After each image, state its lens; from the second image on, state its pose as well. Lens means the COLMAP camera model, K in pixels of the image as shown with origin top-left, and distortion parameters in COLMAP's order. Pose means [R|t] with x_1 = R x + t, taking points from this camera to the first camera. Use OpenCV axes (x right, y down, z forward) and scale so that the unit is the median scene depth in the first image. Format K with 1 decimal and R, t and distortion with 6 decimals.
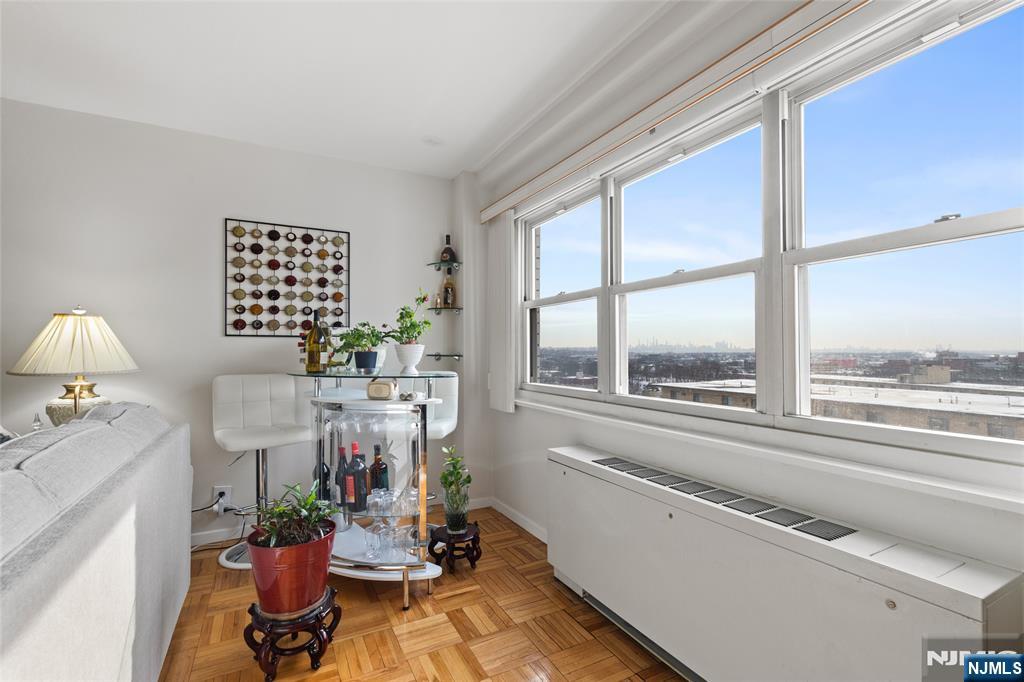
lens RADIAL K [[465.7, 0, 512.6], [0, 465.7, 345.4], [0, 0, 1]] dist [0.009128, -0.000339]
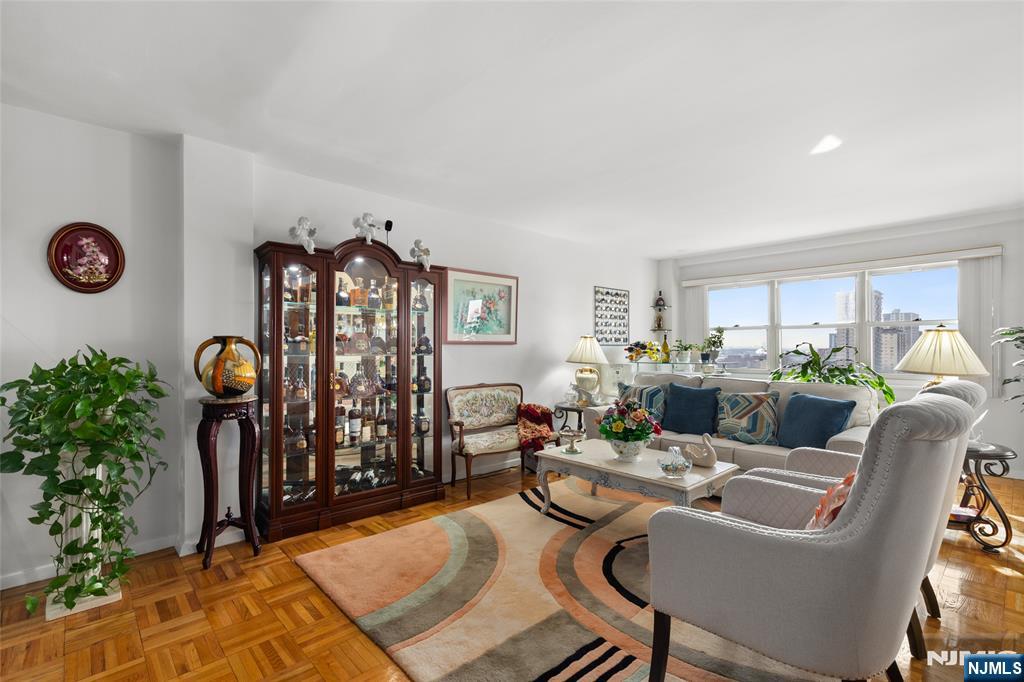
lens RADIAL K [[465.7, 0, 509.3], [0, 465.7, 347.6], [0, 0, 1]] dist [0.009128, -0.000339]
pose [[0.967769, 0.001126, 0.251836, -0.499794], [-0.004235, 0.999921, 0.011804, -0.010668], [-0.251802, -0.012490, 0.967698, -0.283950]]
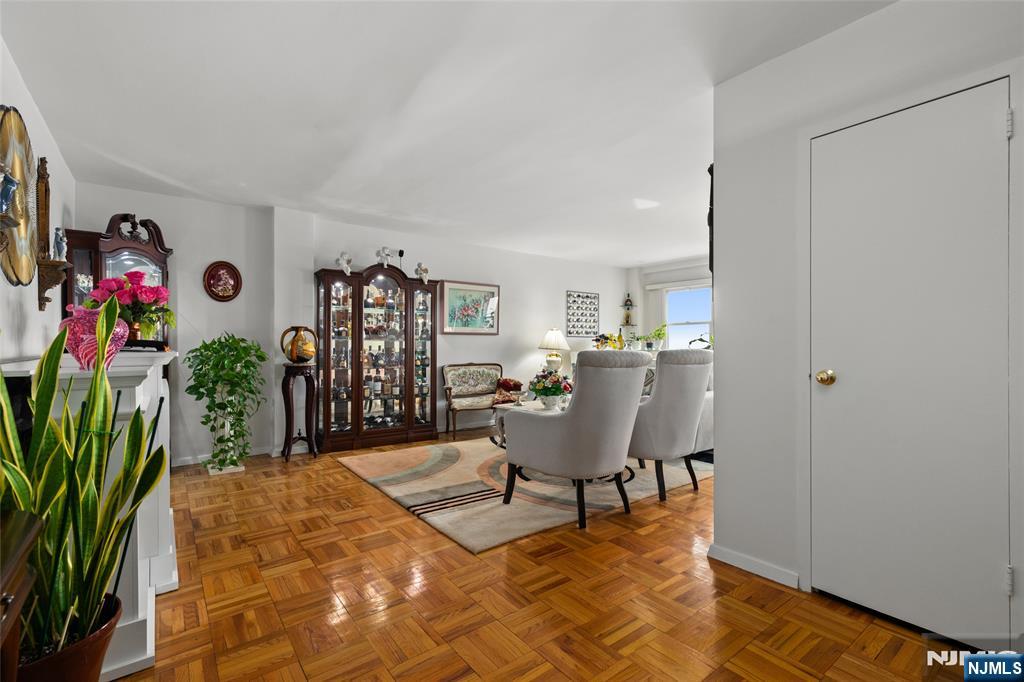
lens RADIAL K [[465.7, 0, 513.9], [0, 465.7, 346.6], [0, 0, 1]] dist [0.009128, -0.000339]
pose [[0.987645, 0.003089, 0.156679, -0.442893], [-0.004954, 0.999921, 0.011513, 0.002453], [-0.156632, -0.012147, 0.987582, -0.506101]]
